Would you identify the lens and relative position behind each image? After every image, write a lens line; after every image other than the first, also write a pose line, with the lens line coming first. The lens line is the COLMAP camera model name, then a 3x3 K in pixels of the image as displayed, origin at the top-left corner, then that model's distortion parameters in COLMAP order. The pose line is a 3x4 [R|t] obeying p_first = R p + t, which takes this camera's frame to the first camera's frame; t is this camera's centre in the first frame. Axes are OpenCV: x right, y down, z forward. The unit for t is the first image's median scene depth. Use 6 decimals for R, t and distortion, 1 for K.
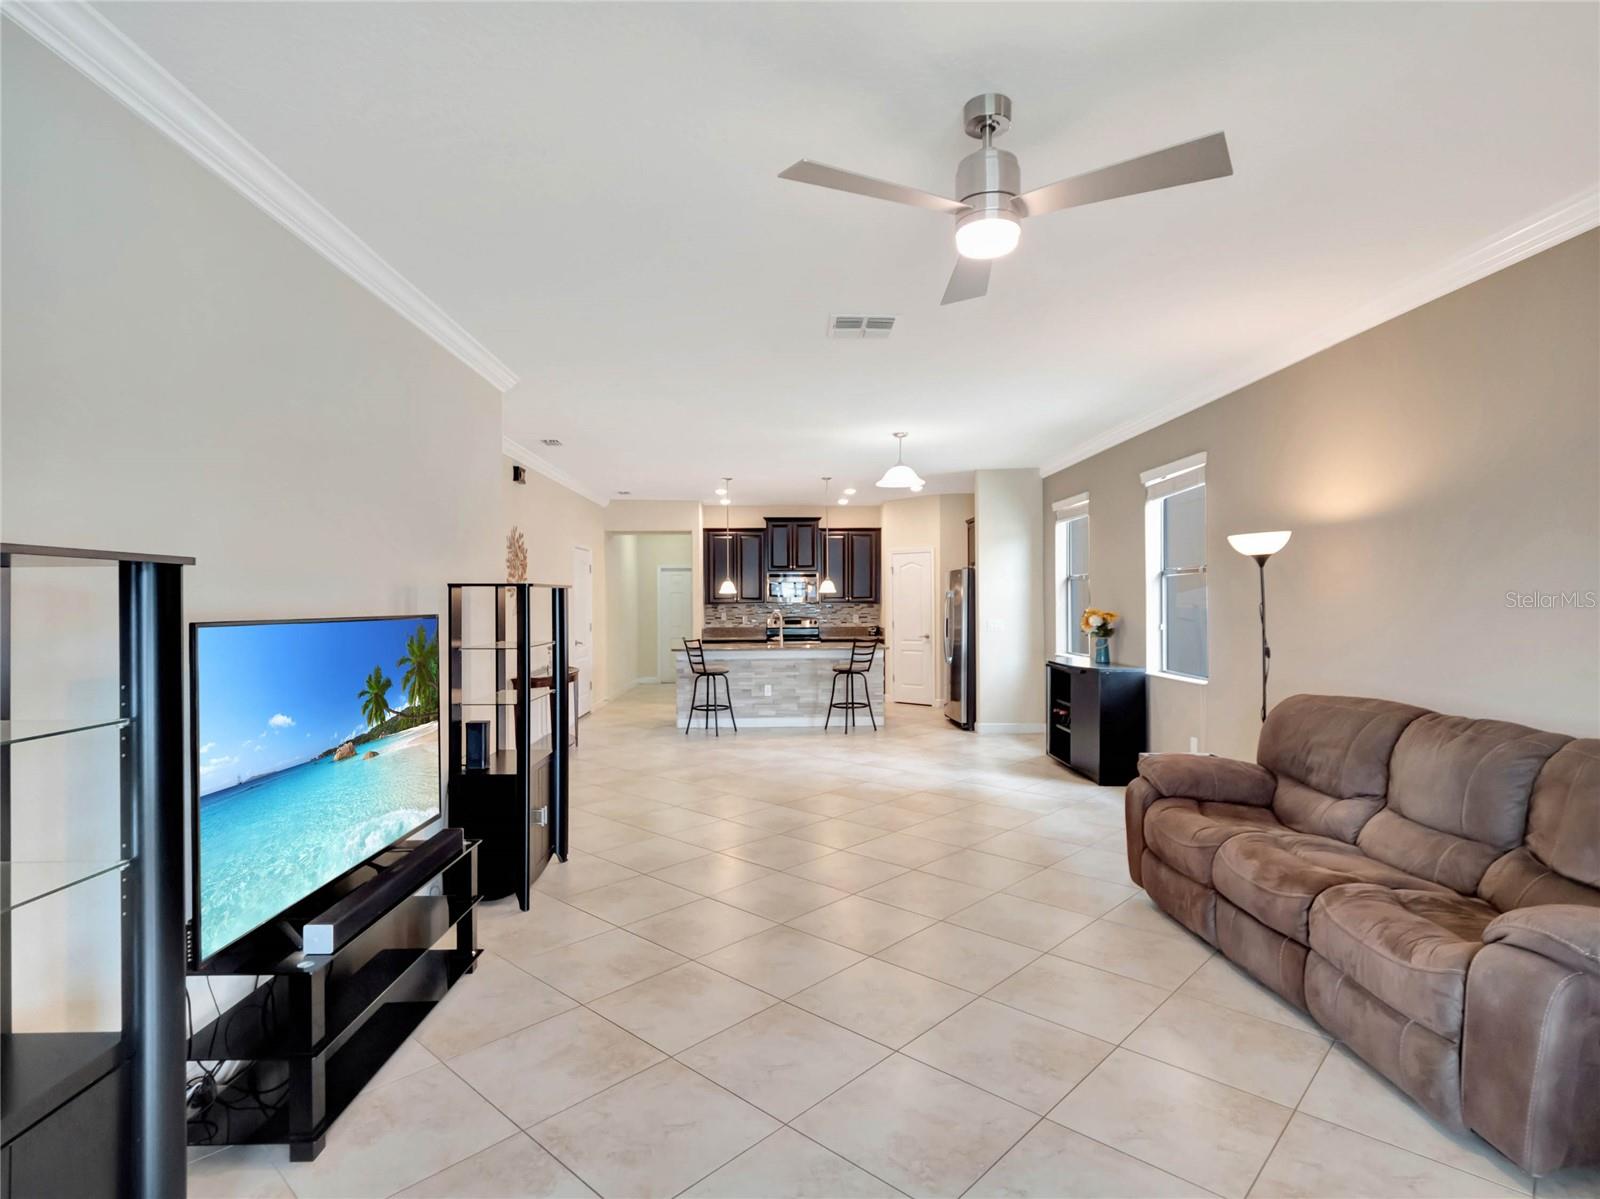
lens RADIAL K [[849.2, 0, 797.2], [0, 849.2, 605.4], [0, 0, 1]] dist [-0.004699, -0.000948]
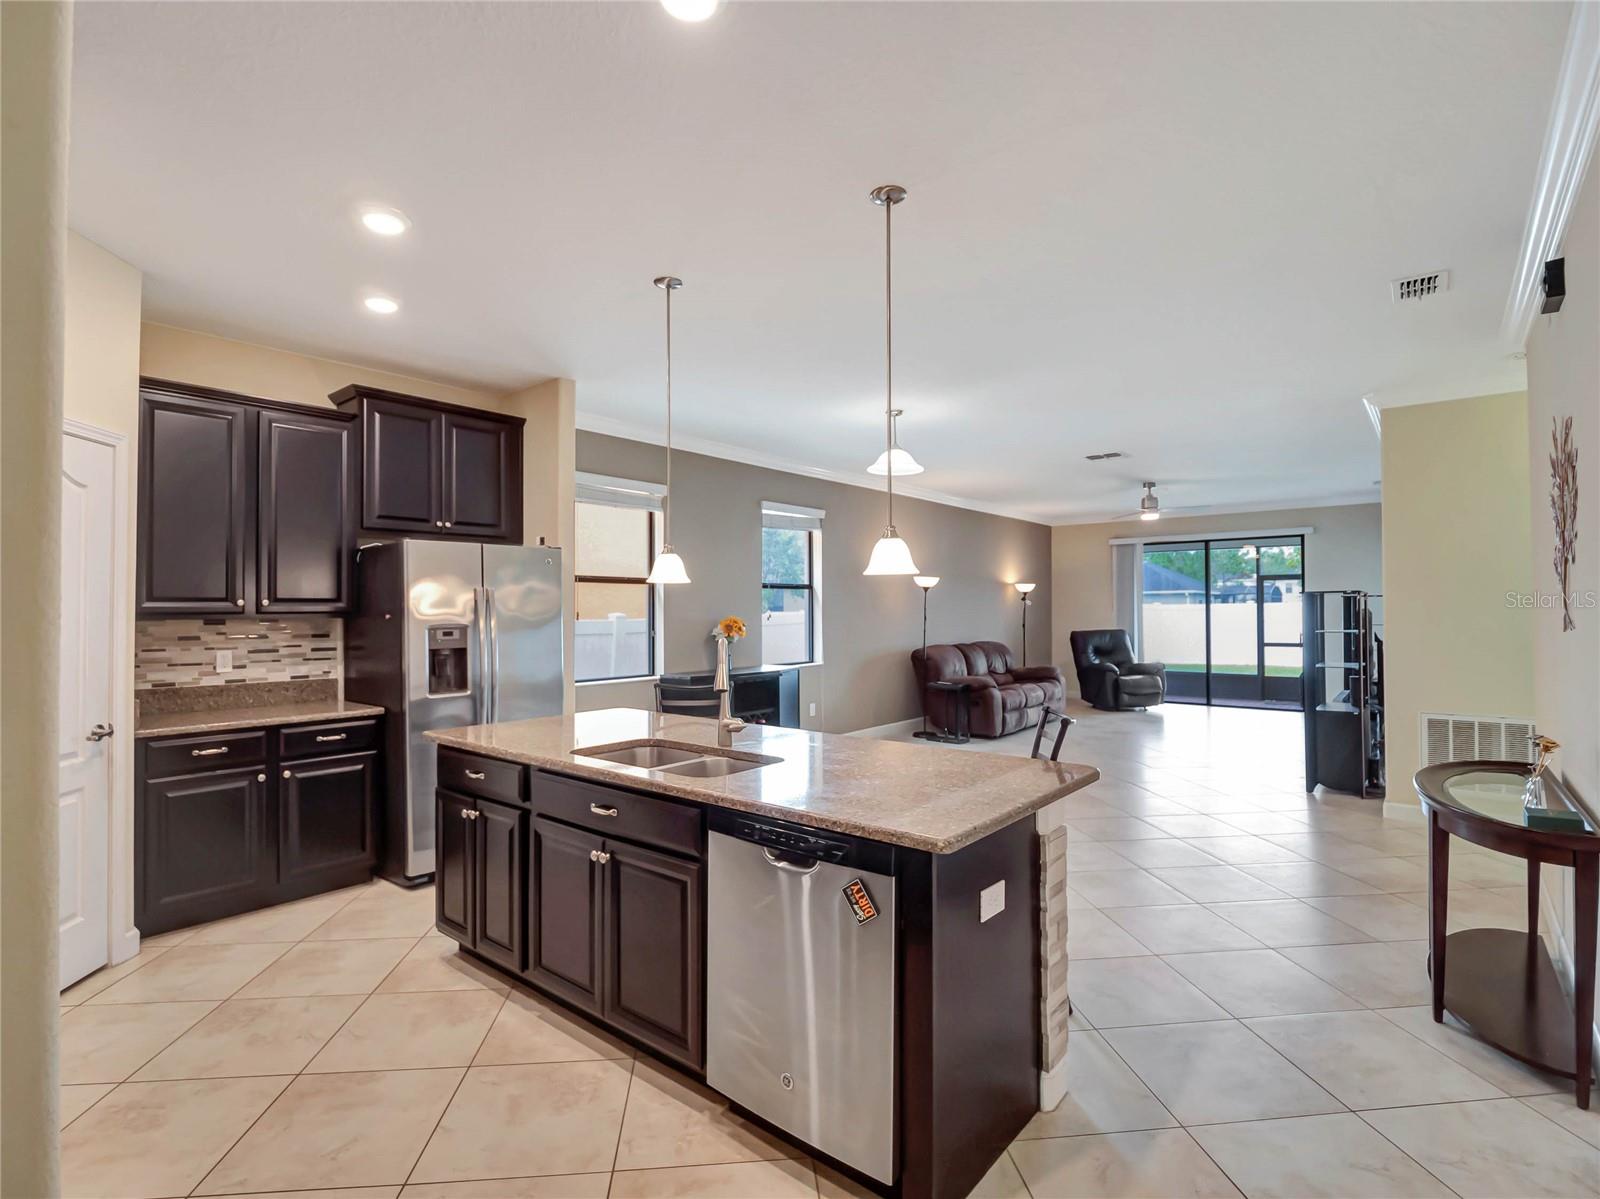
lens RADIAL K [[782.7, 0, 803.6], [0, 782.7, 597.1], [0, 0, 1]] dist [-0.013895, -0.000969]
pose [[-0.758692, 0.020036, 0.651142, -0.331462], [0.013346, 0.999795, -0.015214, -0.004135], [-0.651313, -0.002852, -0.758804, 1.722800]]
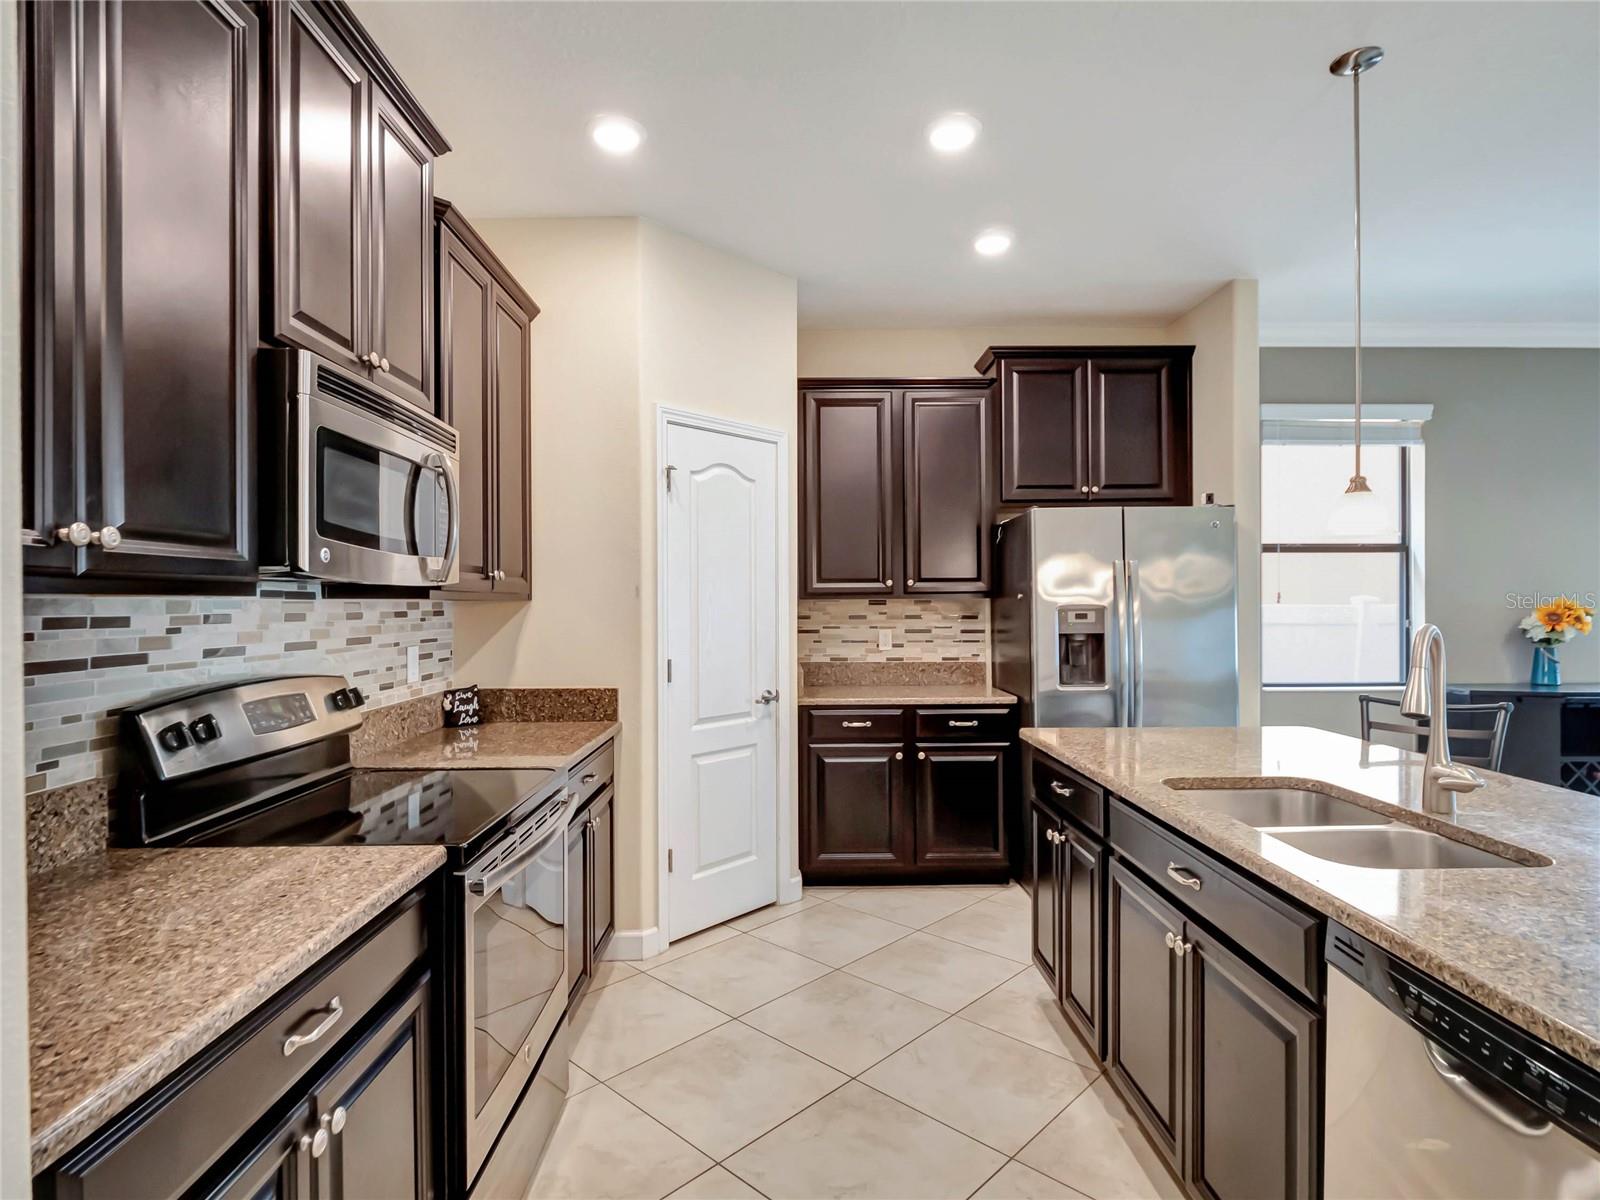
lens RADIAL K [[849.2, 0, 797.2], [0, 849.2, 605.9], [0, 0, 1]] dist [-0.004699, -0.000948]
pose [[0.009874, 0.001682, 0.999950, -0.287790], [0.012569, 0.999919, -0.001806, 0.003134], [-0.999872, 0.012586, 0.009852, 1.626639]]
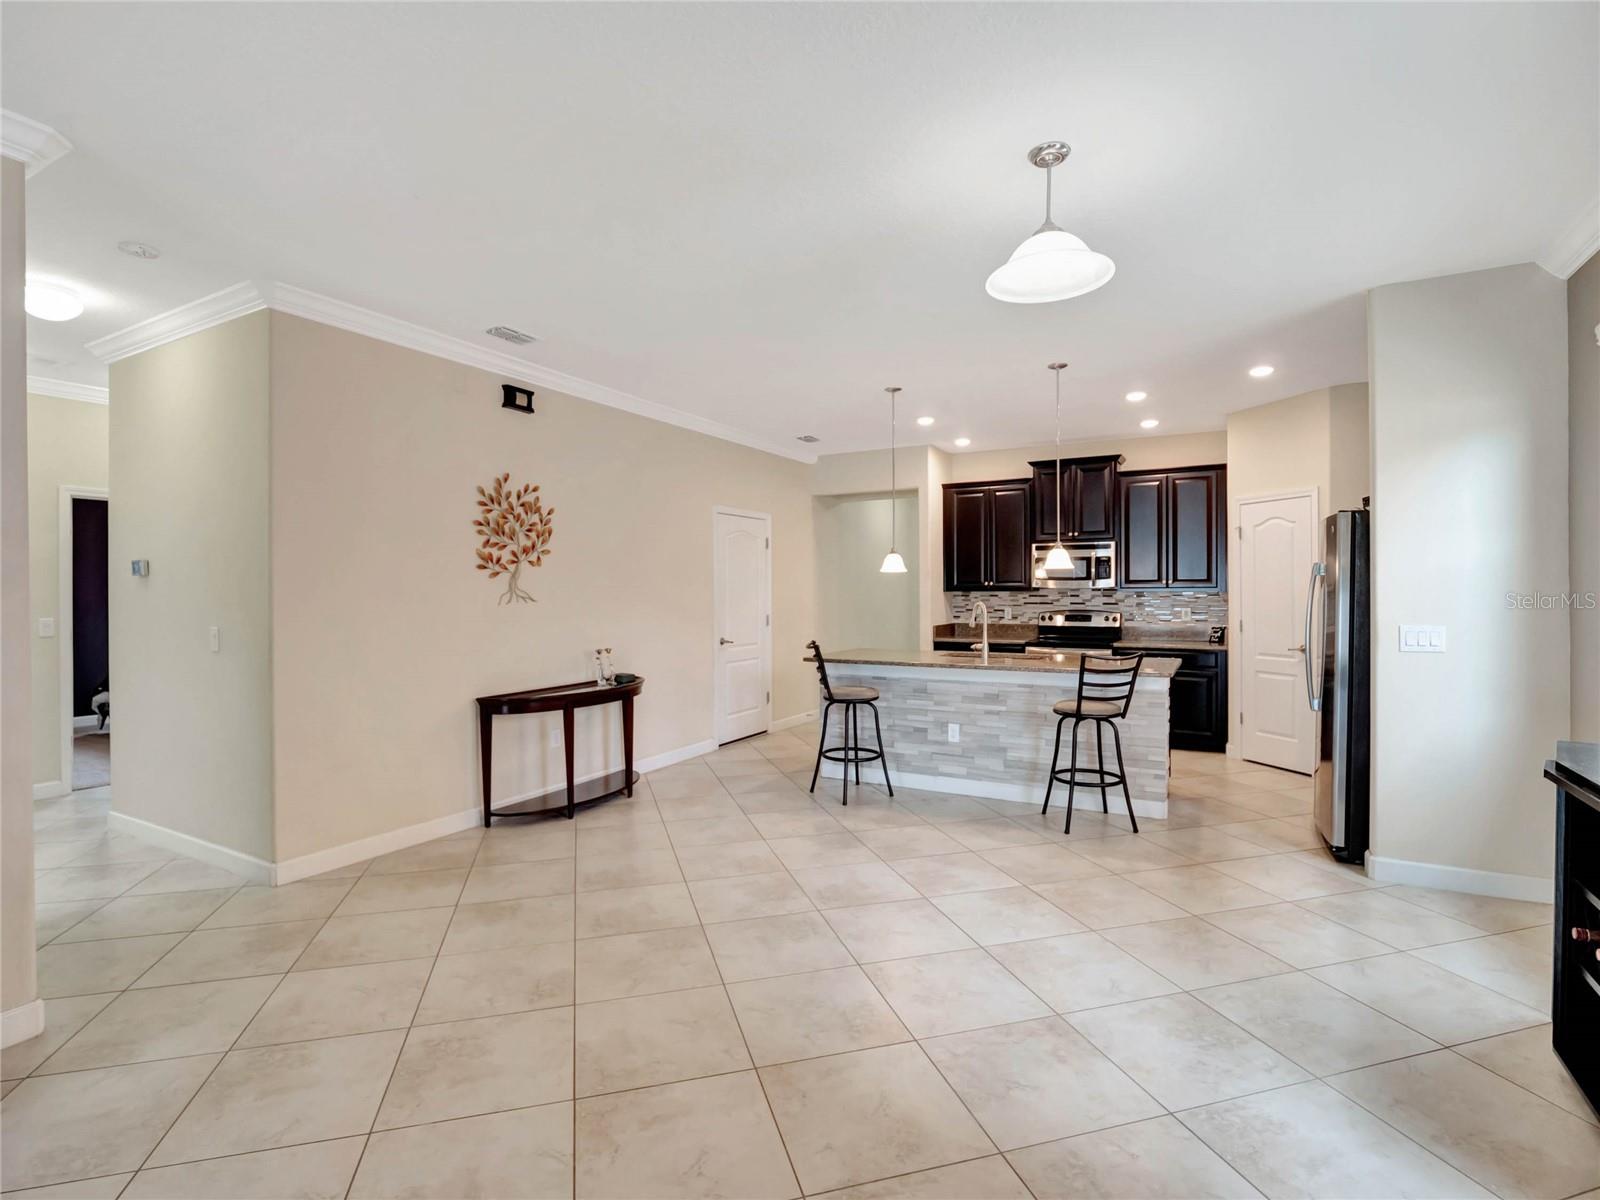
lens RADIAL K [[785.2, 0, 794.1], [0, 785.2, 596.5], [0, 0, 1]] dist [-0.012491, -0.000606]
pose [[0.856846, 0.005560, -0.515543, 0.216362], [-0.003991, 0.999983, 0.004151, 0.002291], [0.515558, -0.001499, 0.856854, 0.652067]]
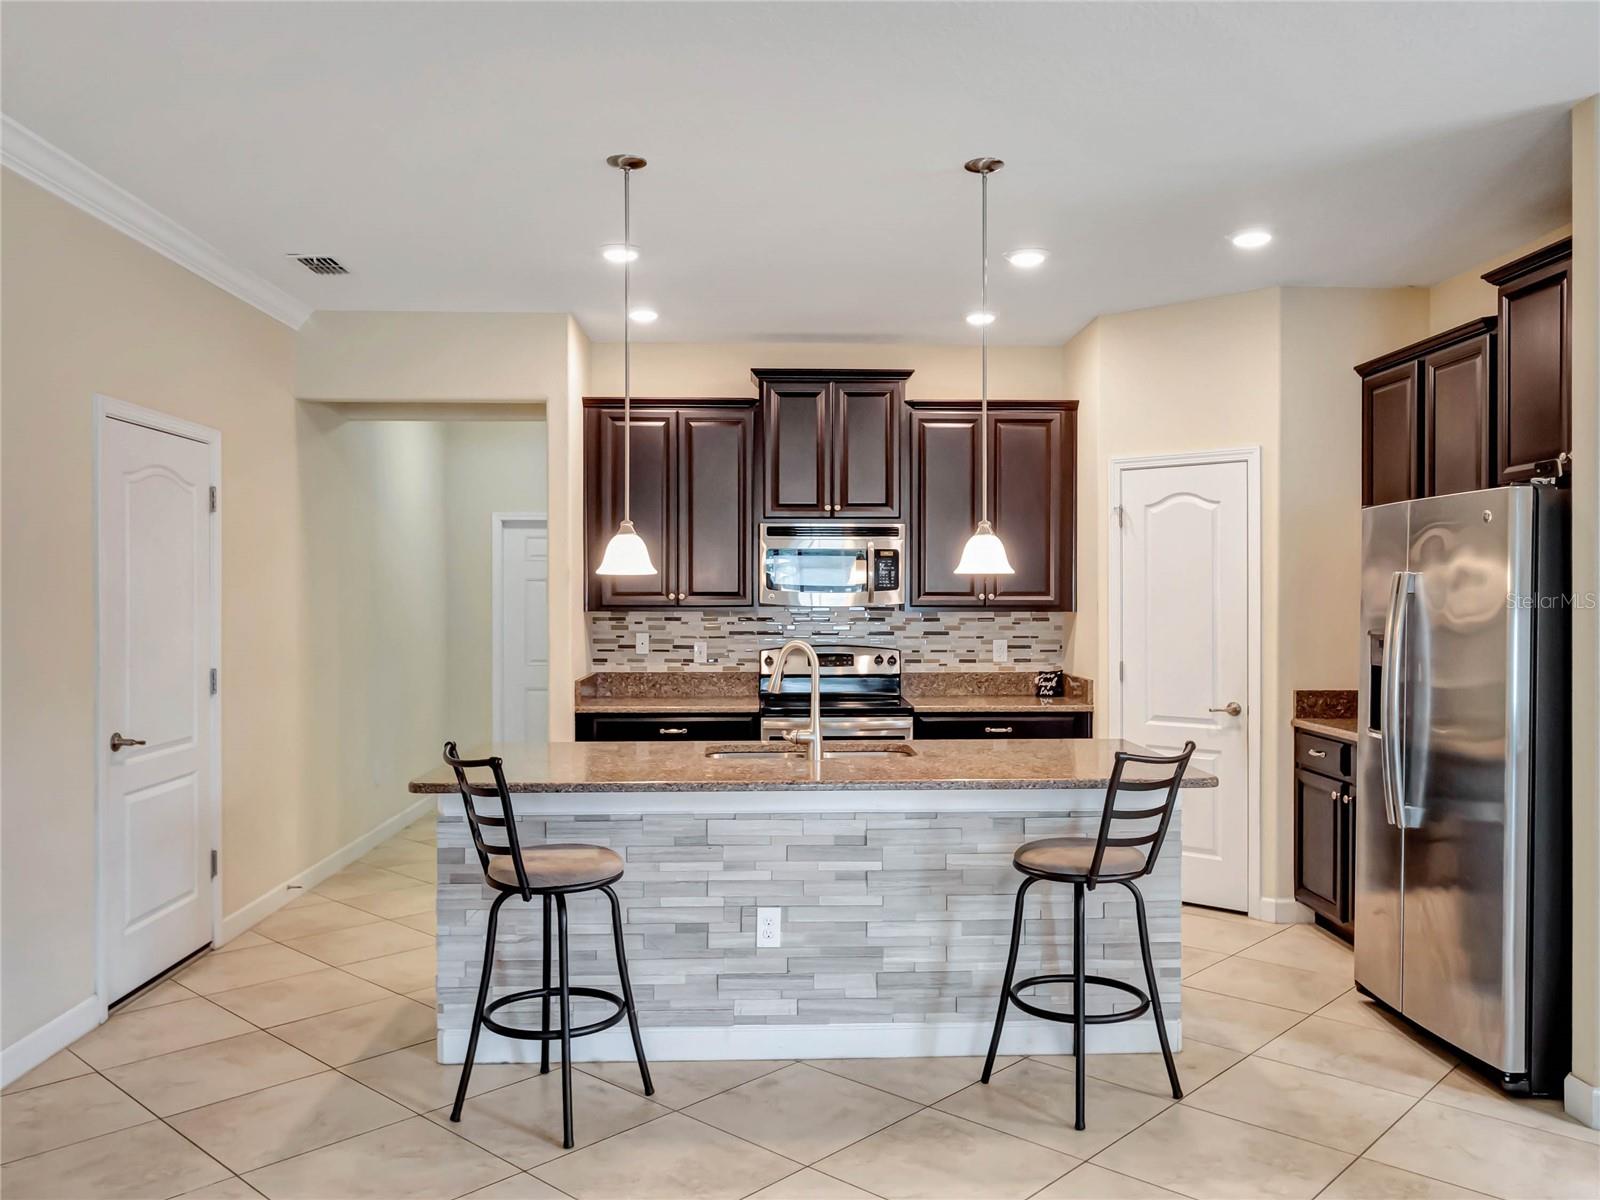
lens RADIAL K [[1253.4, 0, 805.9], [0, 1253.4, 600.1], [0, 0, 1]] dist [-0.001978, 0.002731]
pose [[0.999941, 0.005764, 0.009175, -0.037590], [-0.005735, 0.999978, -0.003207, -0.007460], [-0.009194, 0.003154, 0.999953, 0.827384]]
